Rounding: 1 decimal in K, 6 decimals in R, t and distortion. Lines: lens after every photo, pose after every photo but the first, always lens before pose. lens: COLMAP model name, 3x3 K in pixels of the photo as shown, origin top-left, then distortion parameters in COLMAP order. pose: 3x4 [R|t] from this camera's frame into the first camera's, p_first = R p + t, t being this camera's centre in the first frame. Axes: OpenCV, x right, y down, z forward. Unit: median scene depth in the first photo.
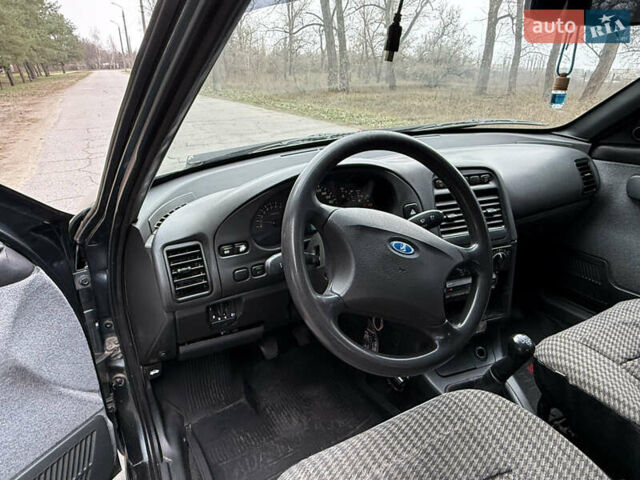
lens RADIAL K [[401.5, 0, 317.7], [0, 401.5, 242.2], [0, 0, 1]] dist [-0.001350, 0.000367]
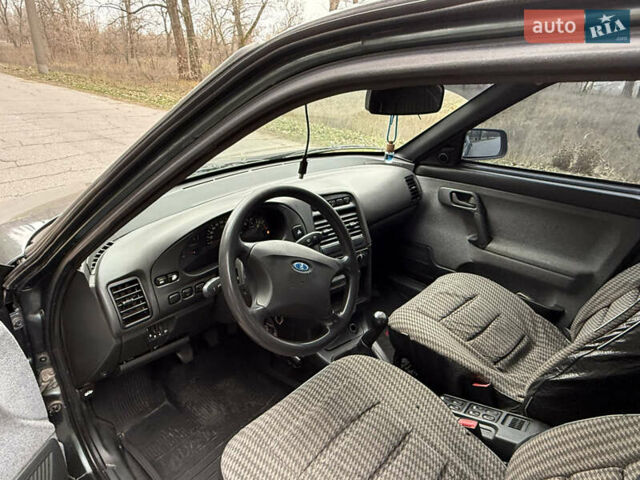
lens RADIAL K [[406.9, 0, 320.0], [0, 406.9, 240.0], [0, 0, 1]] dist [0.002613, -0.000825]
pose [[0.939820, -0.090013, 0.329600, -0.139104], [0.080934, 0.995868, 0.041194, -0.095908], [-0.331946, -0.012039, 0.943222, -0.280907]]
